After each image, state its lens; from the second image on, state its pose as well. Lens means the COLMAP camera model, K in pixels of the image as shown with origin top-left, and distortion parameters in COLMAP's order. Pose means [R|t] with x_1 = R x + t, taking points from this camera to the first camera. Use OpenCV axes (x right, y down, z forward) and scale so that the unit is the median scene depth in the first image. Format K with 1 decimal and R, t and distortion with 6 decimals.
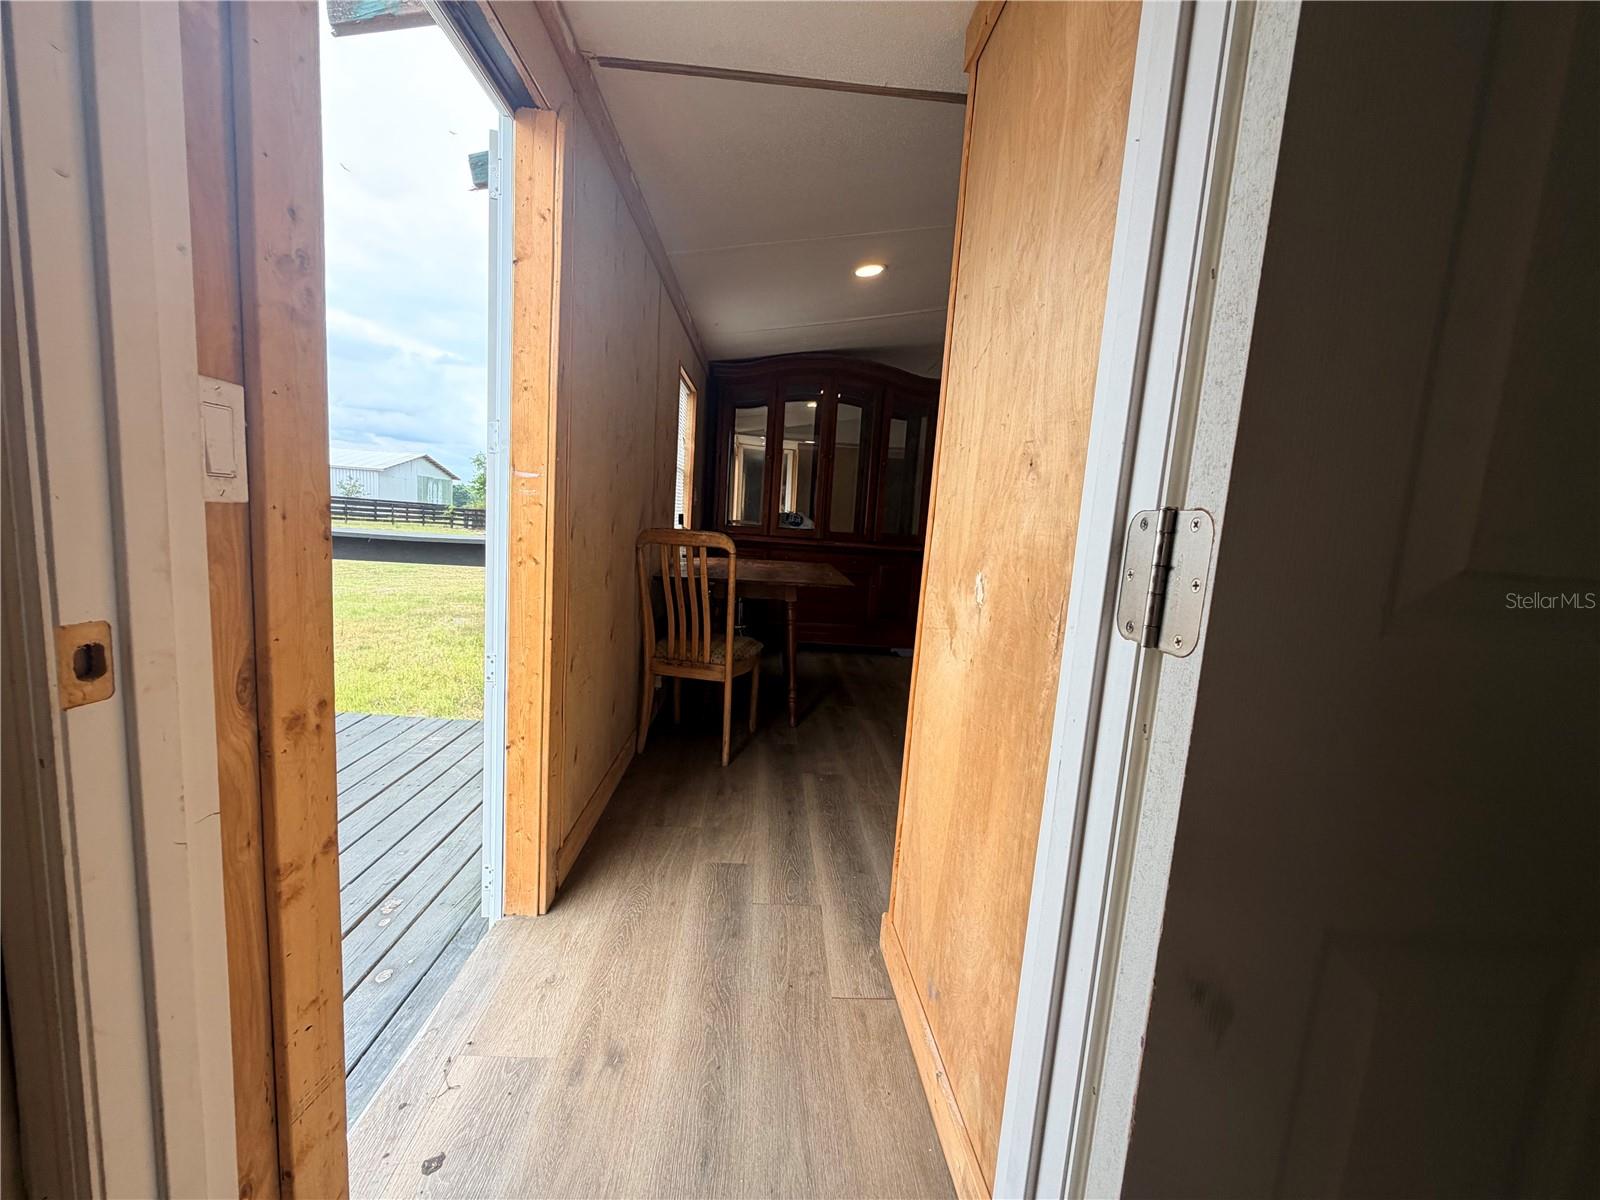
lens RADIAL K [[639.5, 0, 791.3], [0, 639.5, 603.6], [0, 0, 1]] dist [0.002058, -0.000173]
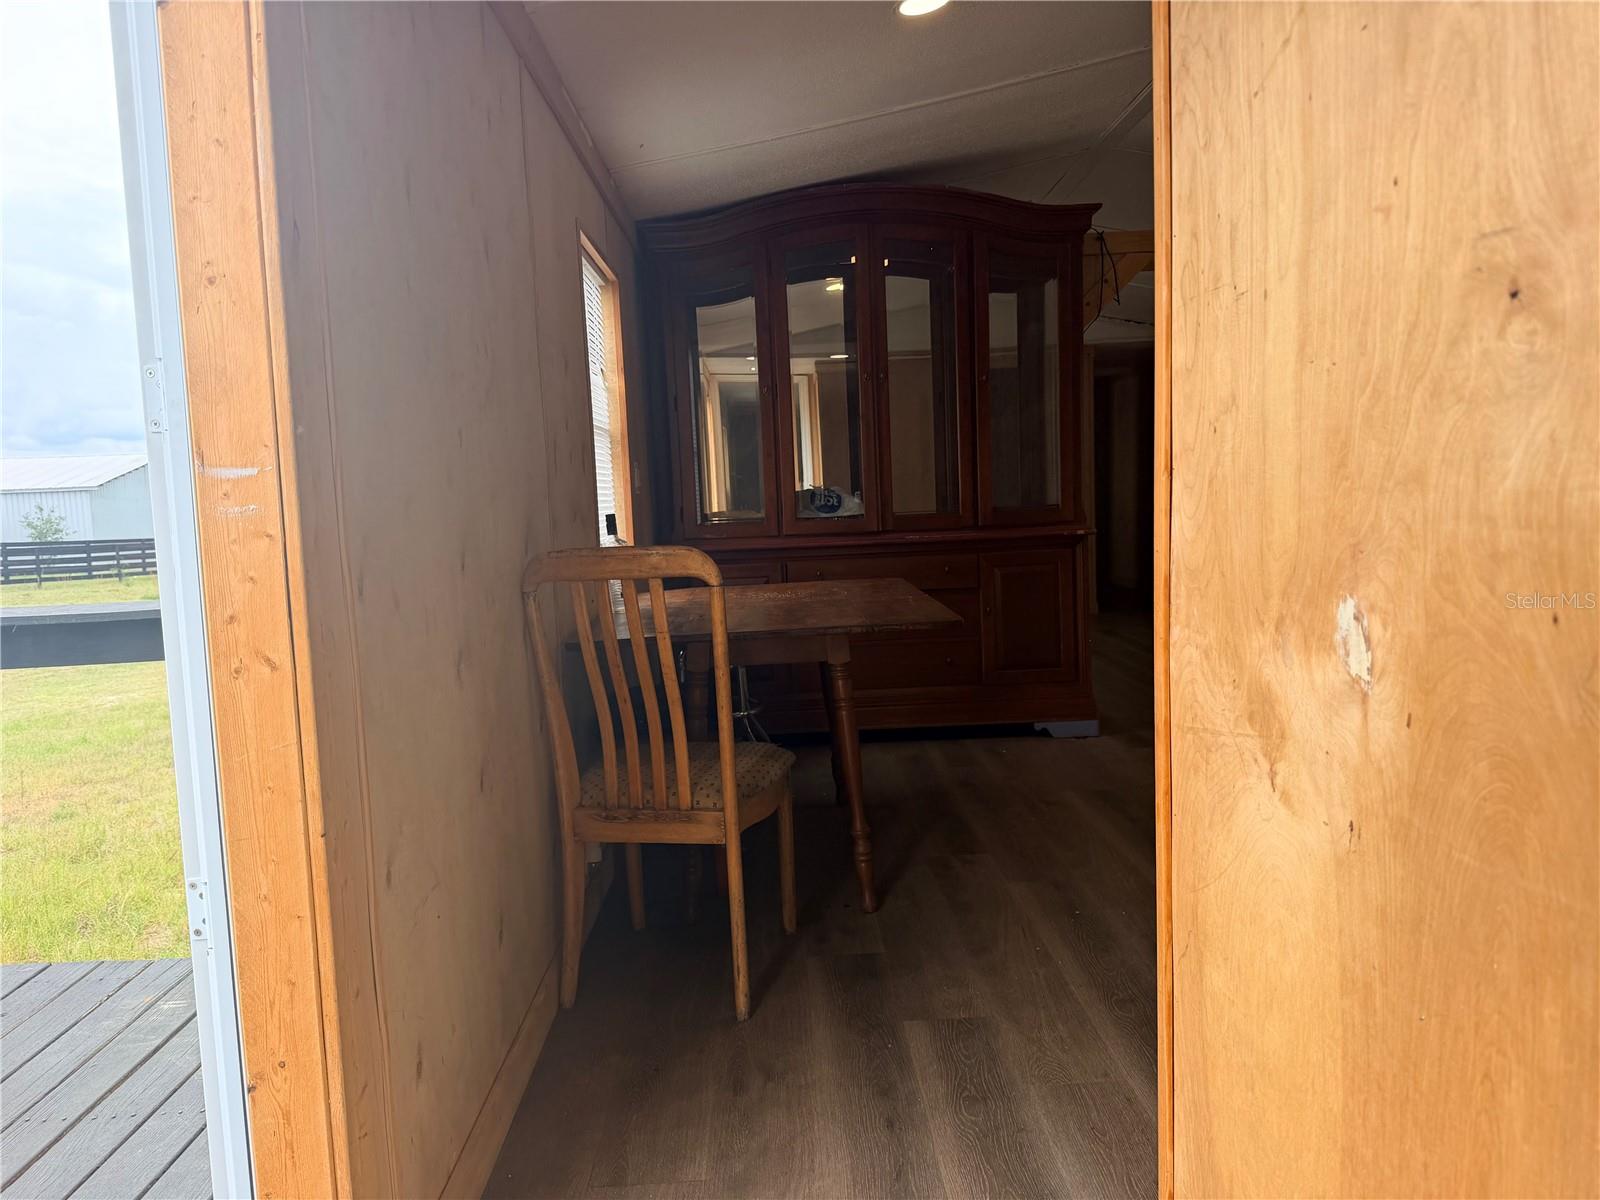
lens RADIAL K [[1122.8, 0, 795.1], [0, 1122.8, 602.2], [0, 0, 1]] dist [0.061472, -0.078153]
pose [[0.994172, -0.104449, -0.026682, -0.007958], [0.103309, 0.993803, -0.041032, -0.021287], [0.030802, 0.038037, 0.998801, 0.124222]]
